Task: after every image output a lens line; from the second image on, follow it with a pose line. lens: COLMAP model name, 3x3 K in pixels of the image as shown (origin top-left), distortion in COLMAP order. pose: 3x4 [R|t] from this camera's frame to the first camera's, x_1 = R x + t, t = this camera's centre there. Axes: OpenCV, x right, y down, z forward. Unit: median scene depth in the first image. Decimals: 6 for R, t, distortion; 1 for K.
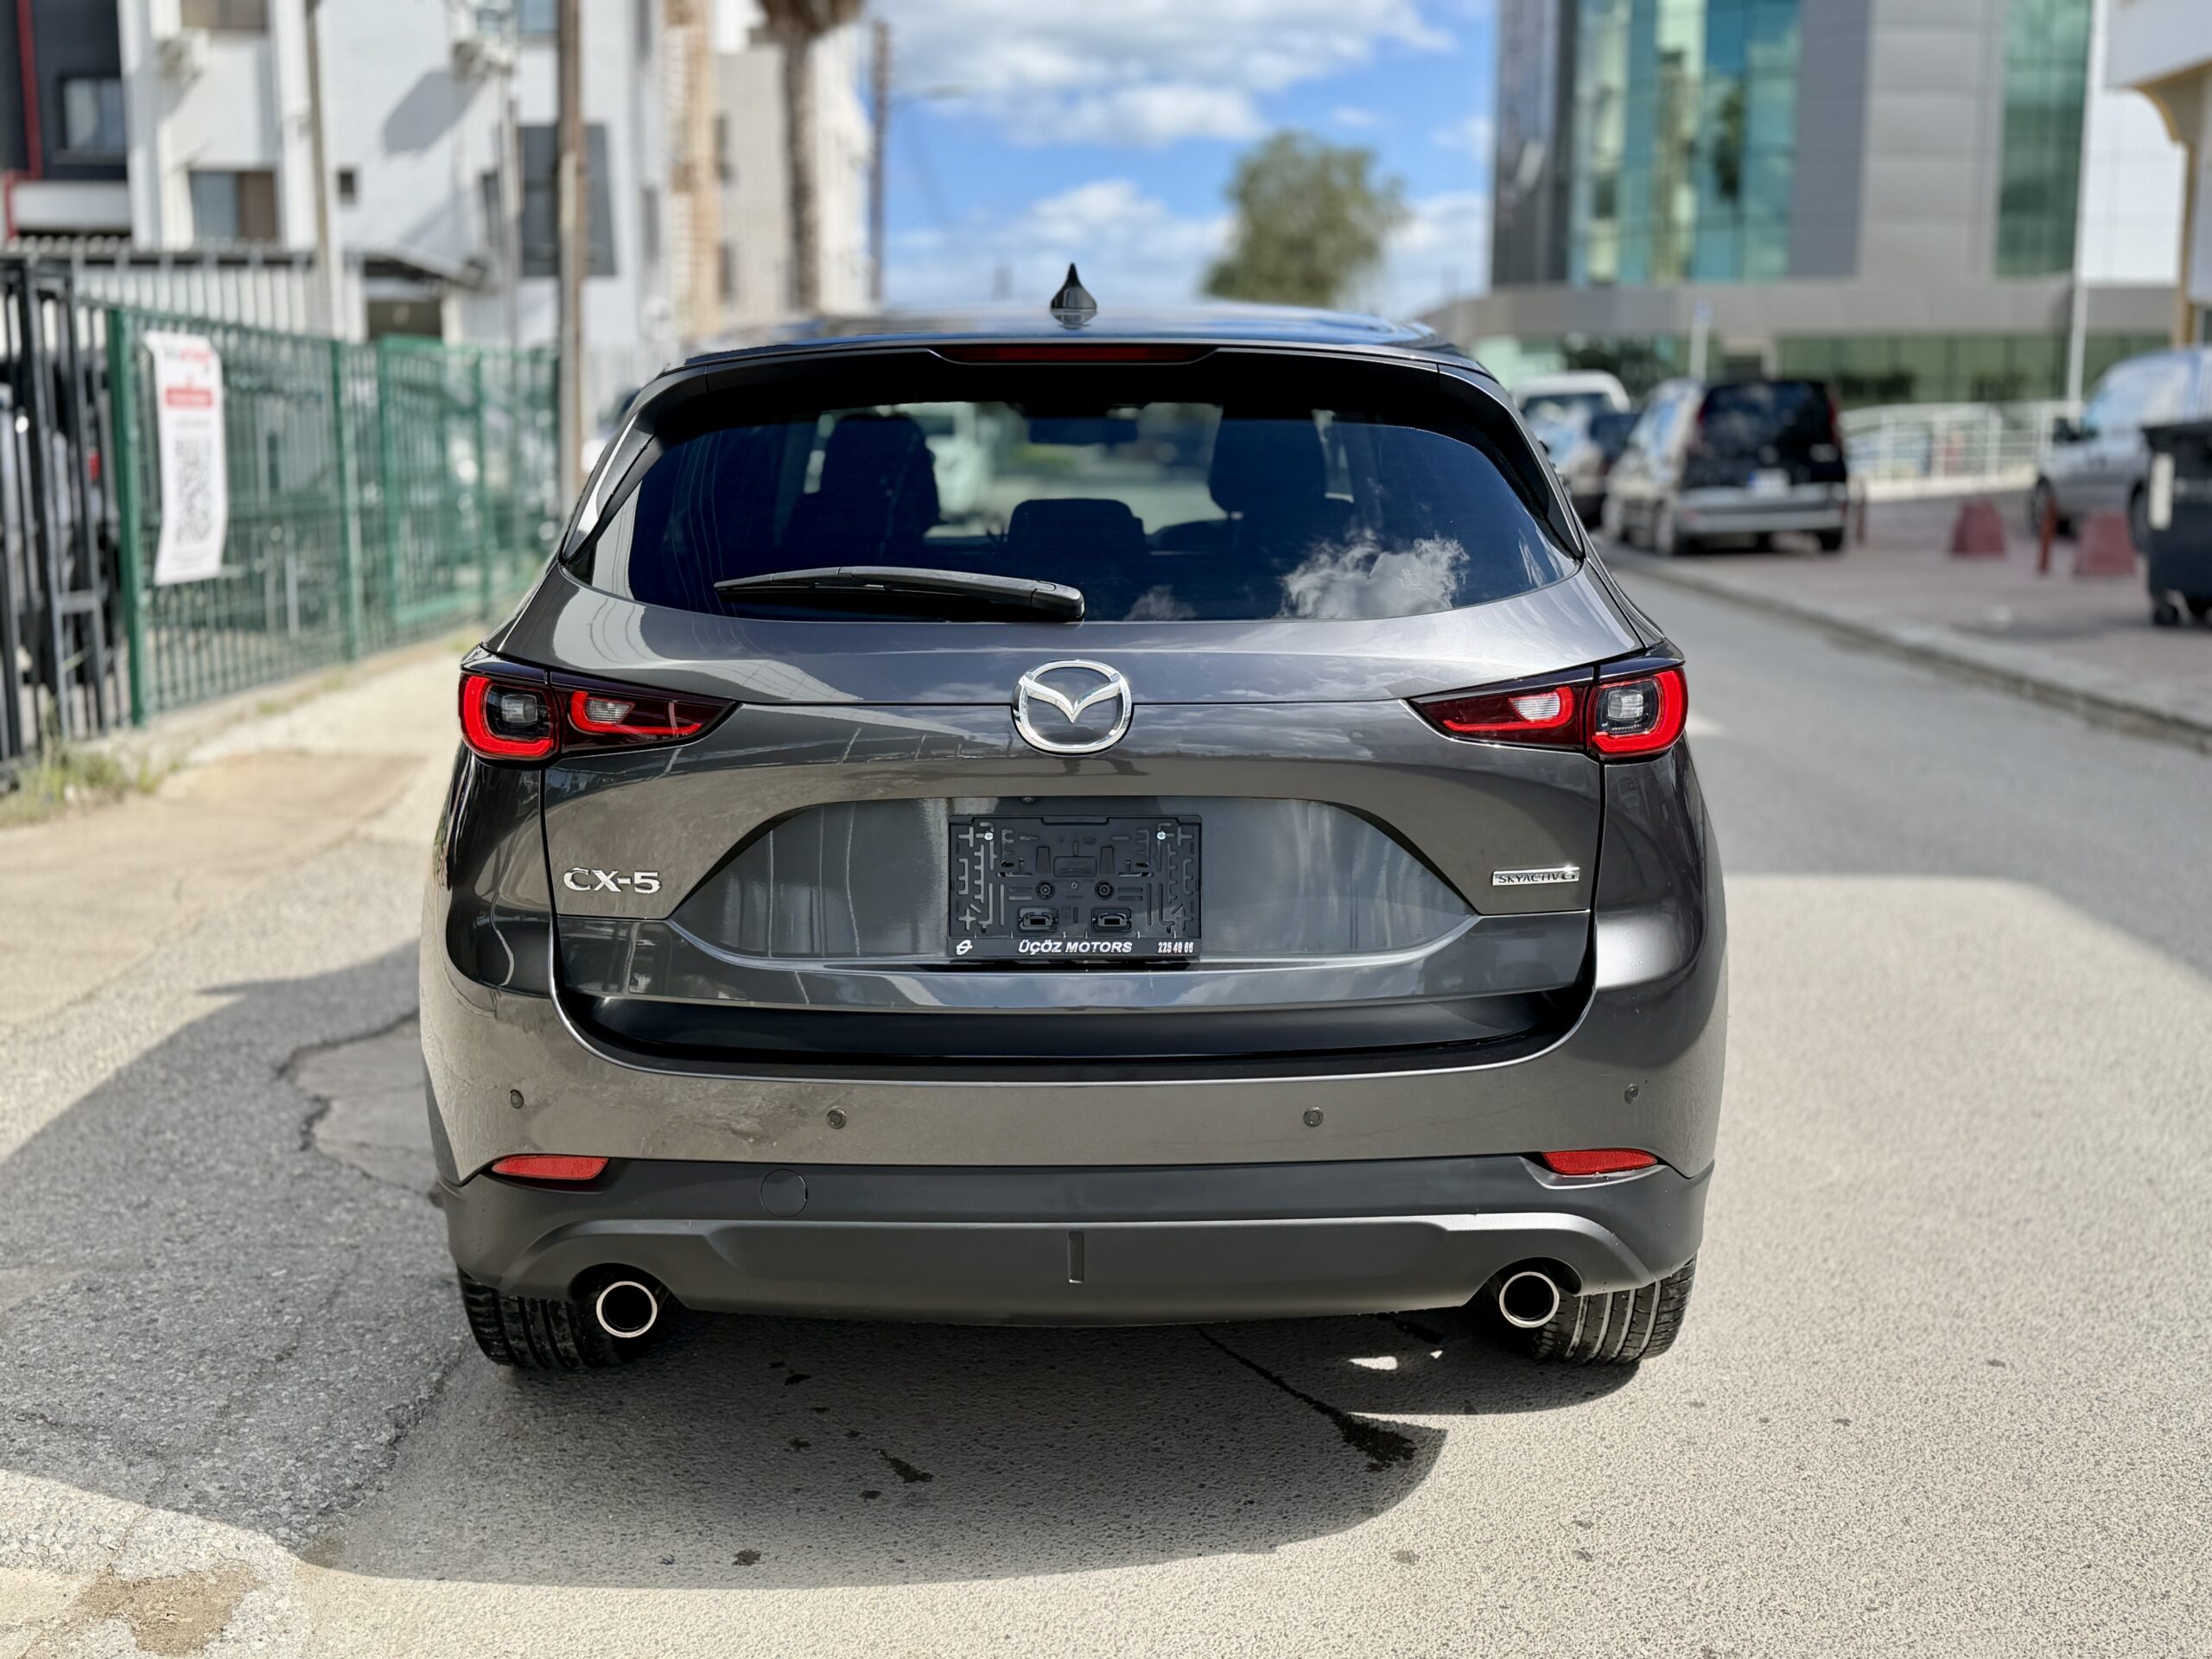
lens RADIAL K [[2399.9, 0, 1106.0], [0, 2399.9, 829.5], [0, 0, 1]] dist [0.199392, -0.425888]
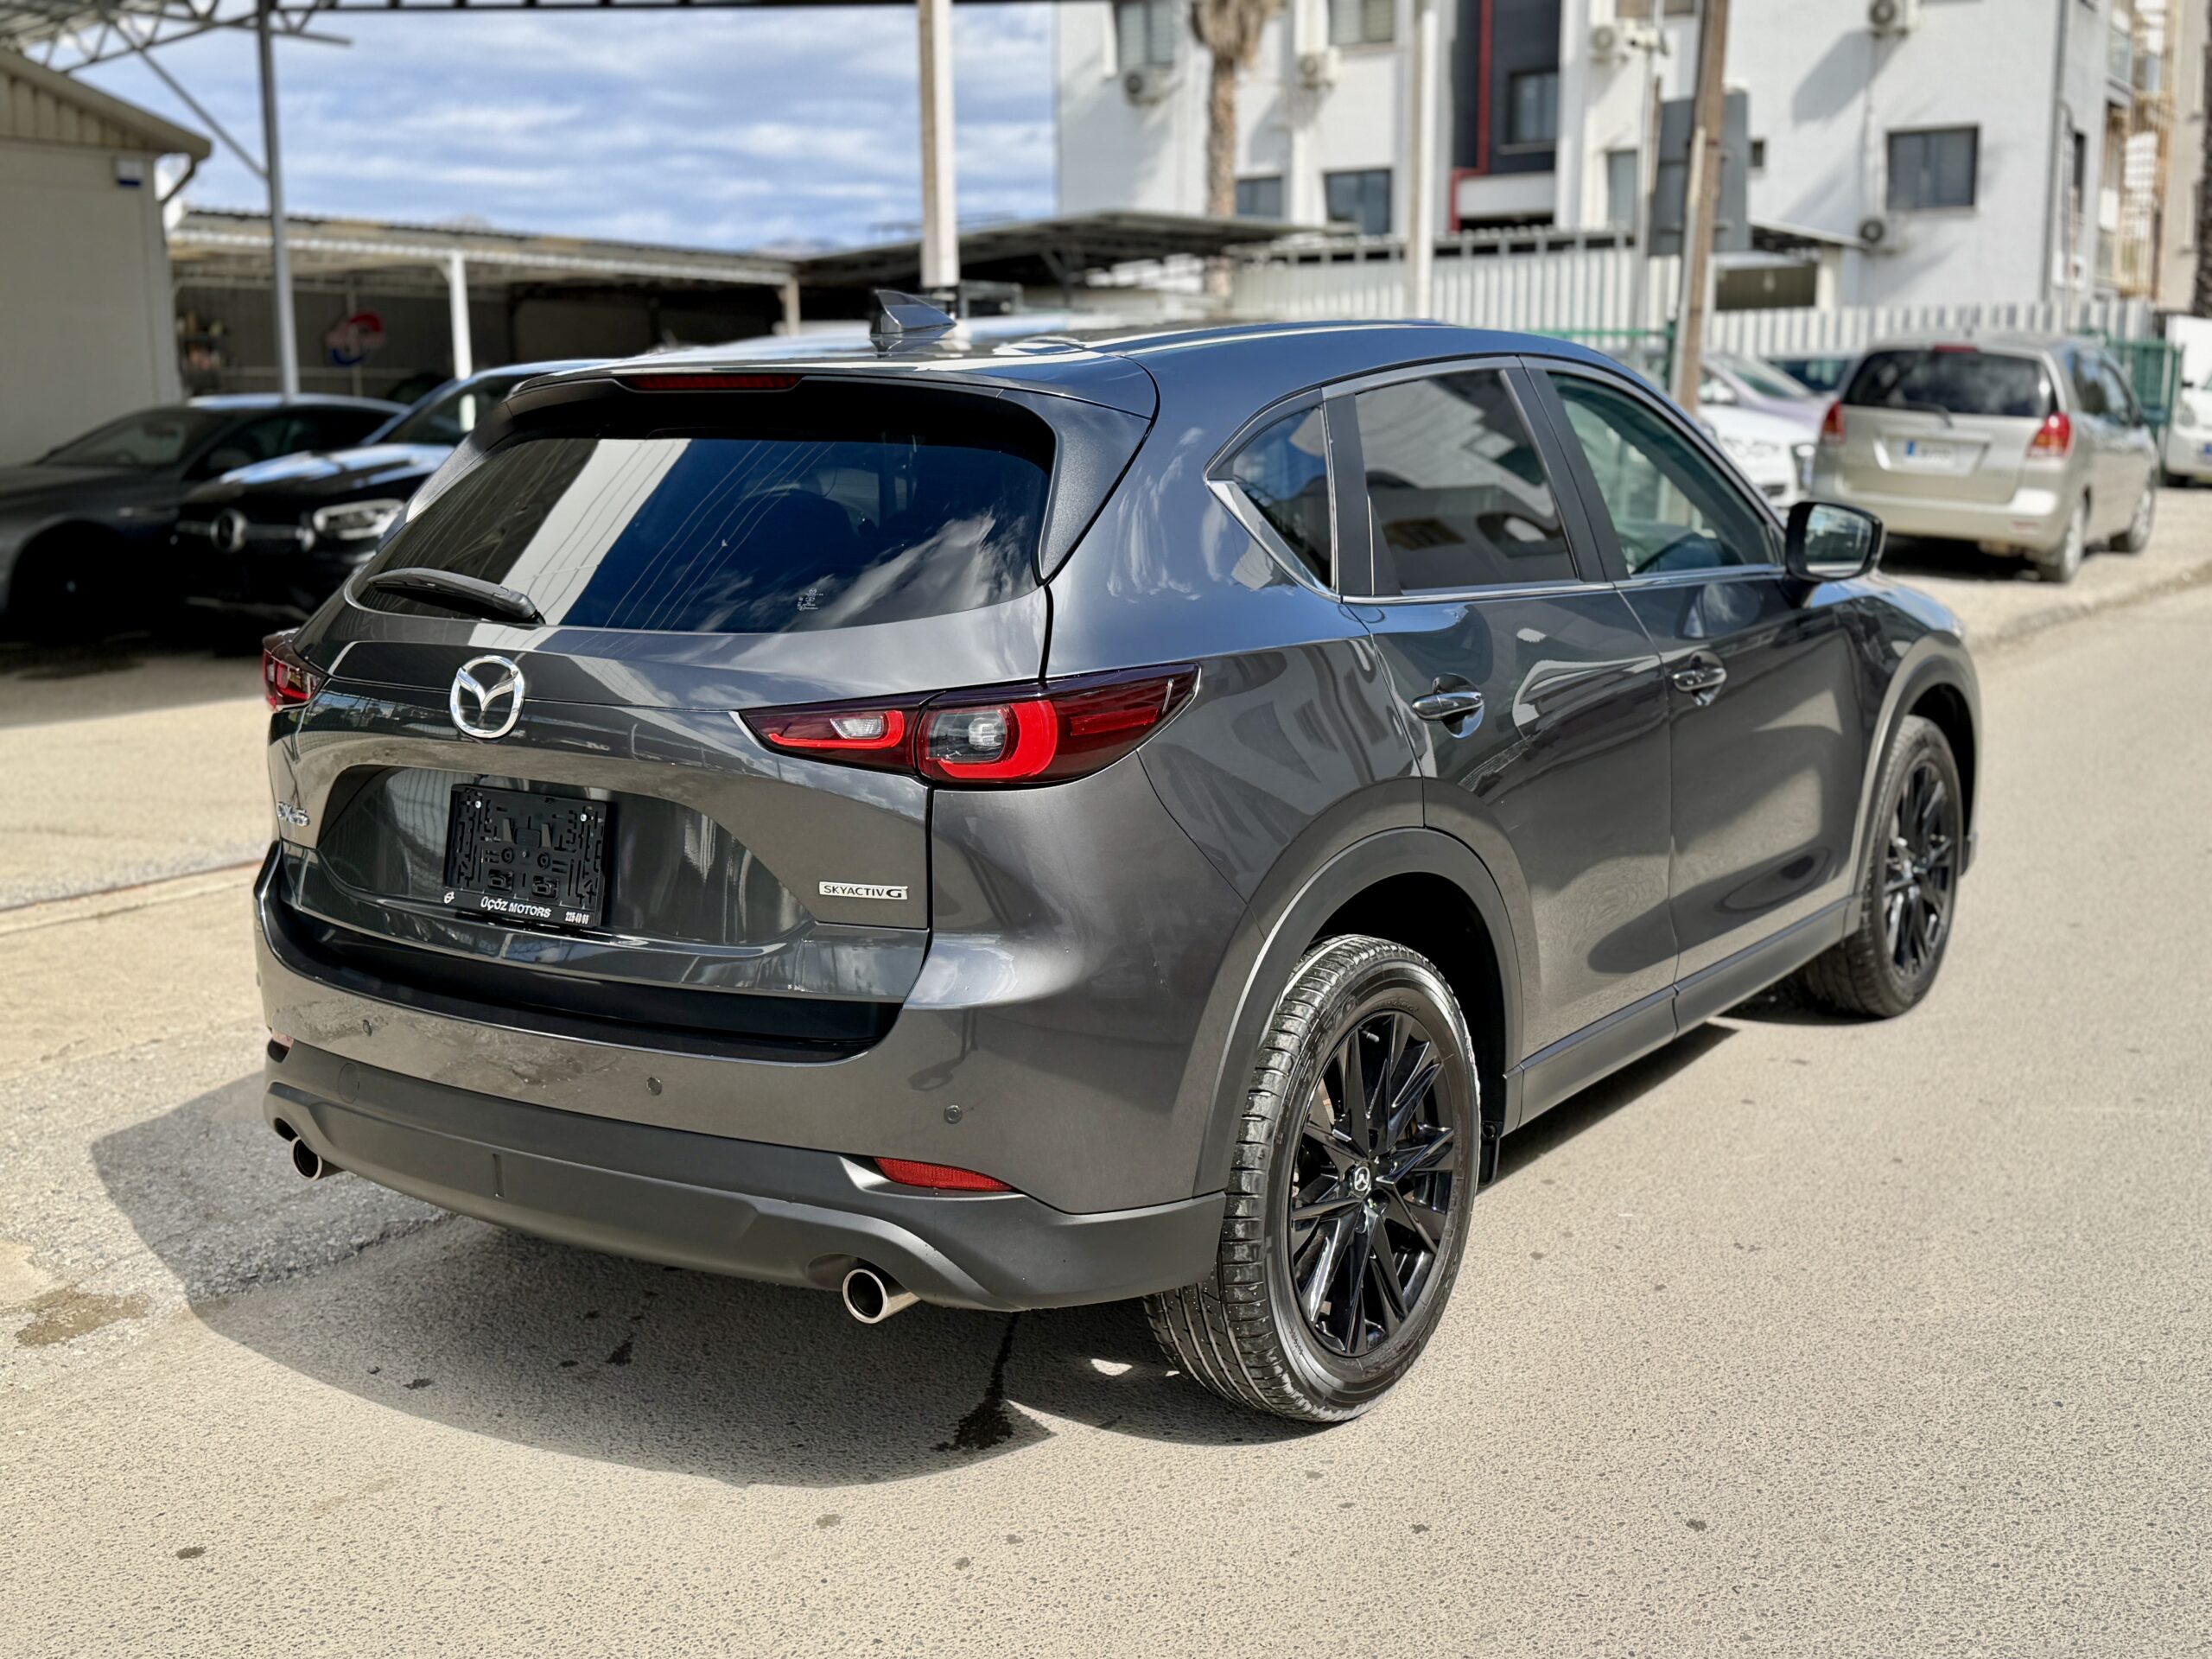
lens RADIAL K [[2399.9, 0, 1106.0], [0, 2399.9, 829.5], [0, 0, 1]] dist [0.199392, -0.425888]
pose [[0.813240, 0.093920, -0.574299, 0.196695], [-0.084910, 0.995479, 0.042562, -0.013731], [0.575700, 0.014151, 0.817538, 0.049219]]
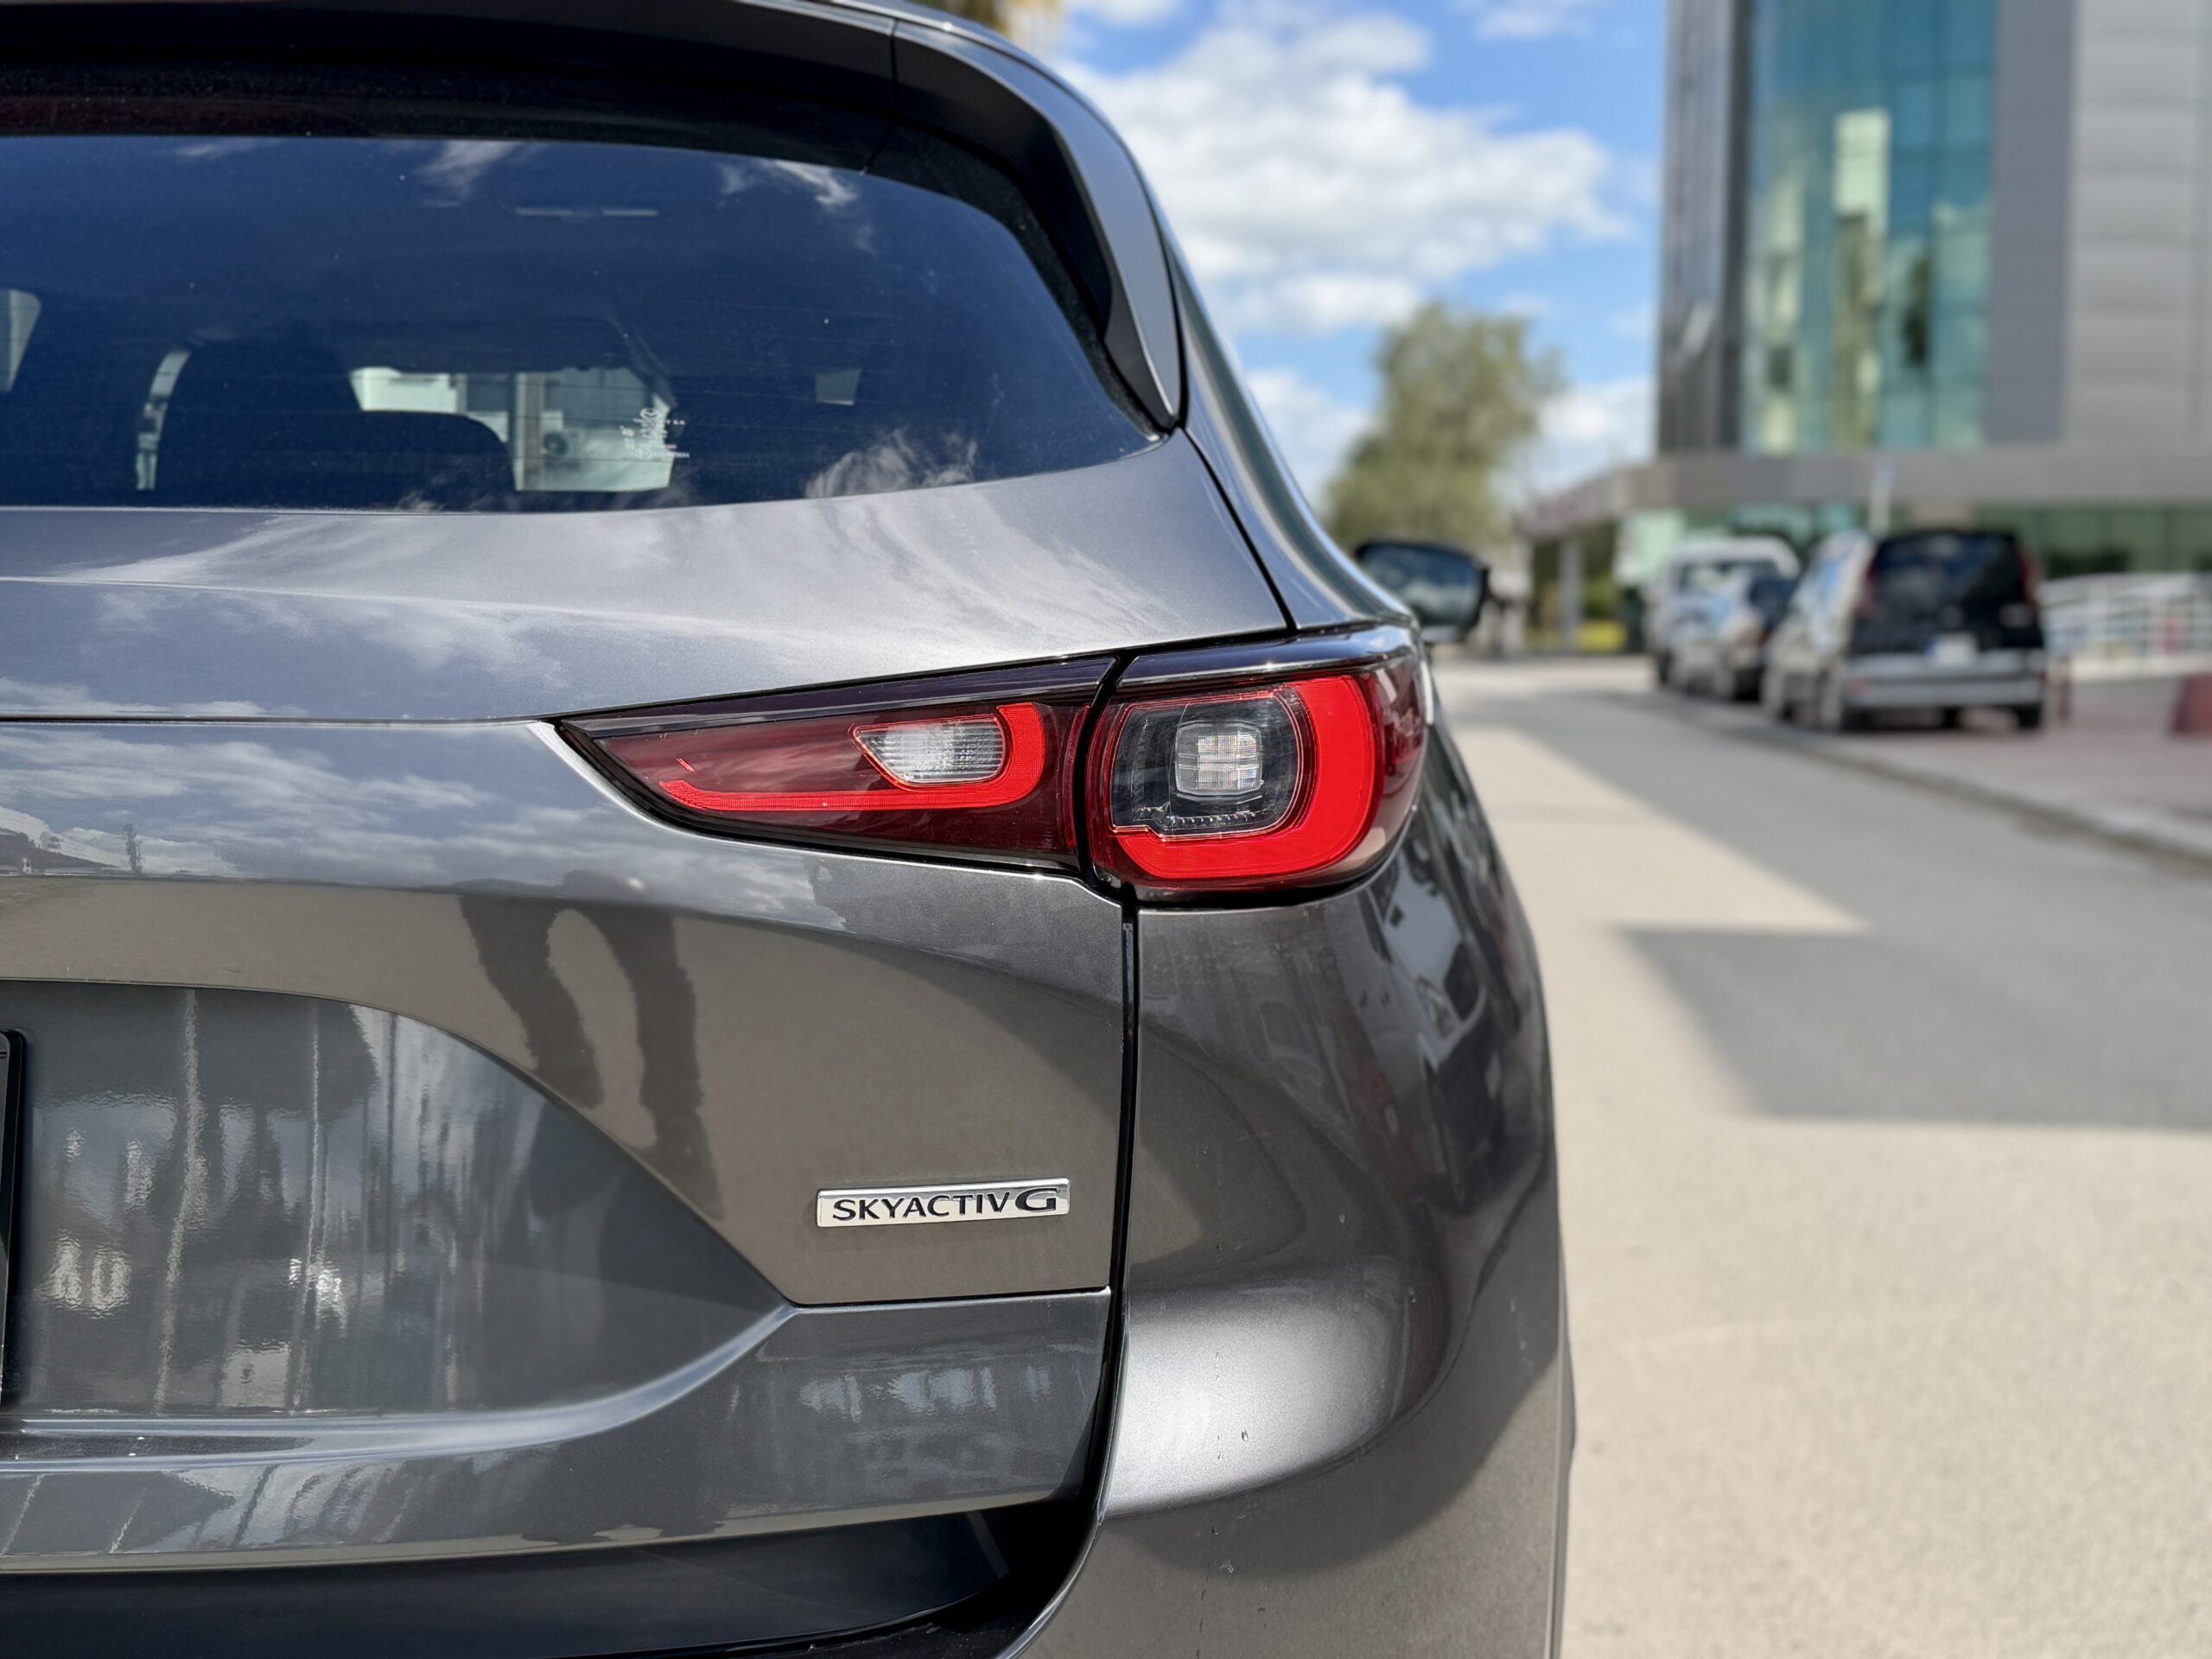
lens RADIAL K [[2500.3, 0, 1106.0], [0, 2500.3, 829.5], [0, 0, 1]] dist [0.124273, -0.280708]
pose [[0.997525, 0.005242, -0.070123, 0.052928], [-0.011127, 0.996421, -0.083788, -0.001409], [0.069433, 0.084361, 0.994013, 0.139793]]
